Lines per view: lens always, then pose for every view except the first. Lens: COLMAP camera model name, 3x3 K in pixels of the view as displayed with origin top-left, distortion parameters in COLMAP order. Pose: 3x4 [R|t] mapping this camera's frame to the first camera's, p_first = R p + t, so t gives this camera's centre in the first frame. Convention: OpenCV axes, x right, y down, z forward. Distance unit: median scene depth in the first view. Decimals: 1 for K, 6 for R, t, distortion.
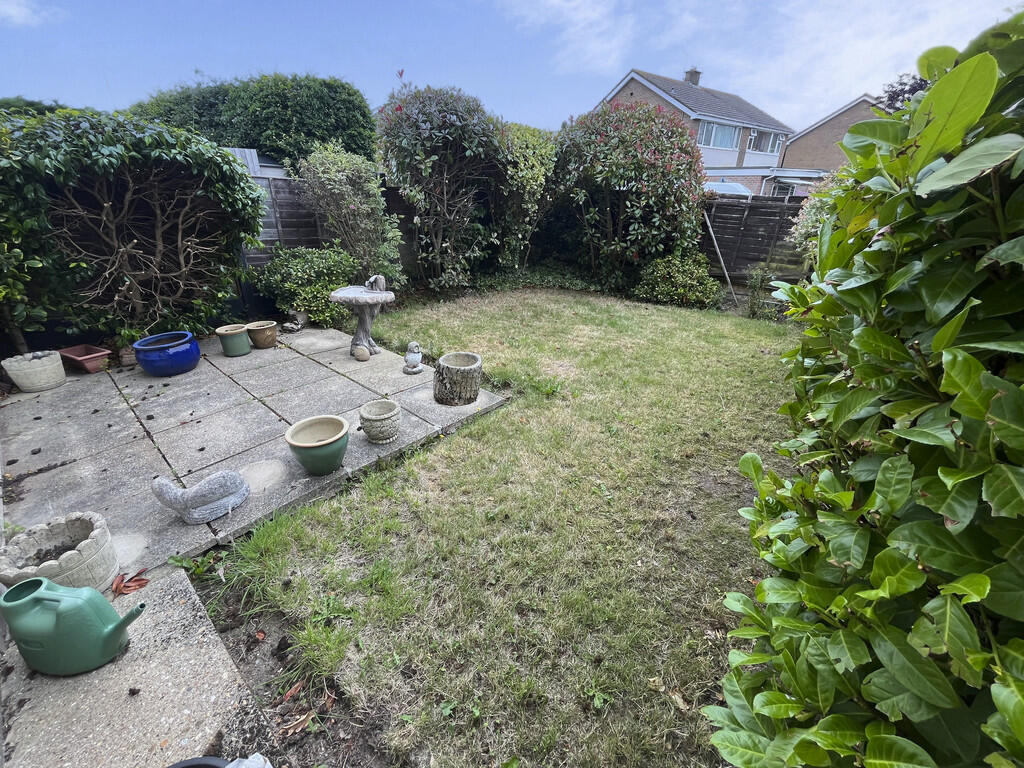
lens RADIAL K [[414.7, 0, 514.0], [0, 414.7, 383.5], [0, 0, 1]] dist [-0.003008, 0.000059]
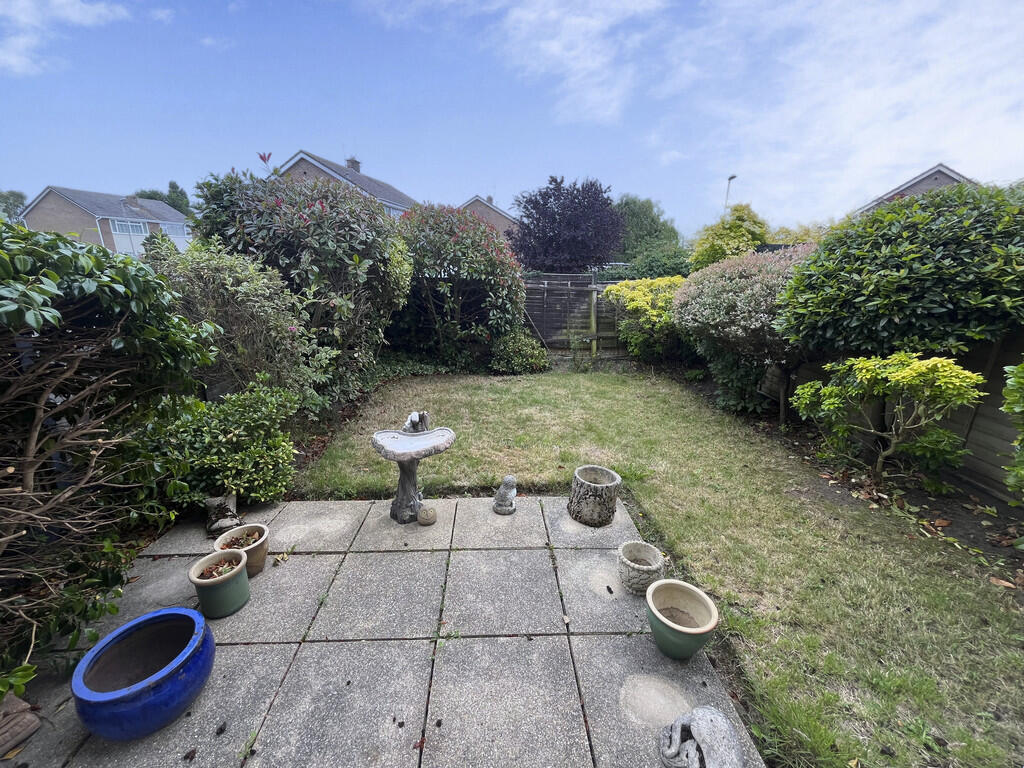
lens RADIAL K [[414.7, 0, 509.4], [0, 414.7, 385.8], [0, 0, 1]] dist [-0.003008, 0.000059]
pose [[0.717270, -0.202586, 0.666695, -0.434989], [0.290424, 0.956651, -0.021762, -0.144019], [-0.633386, 0.209233, 0.745012, 0.168053]]
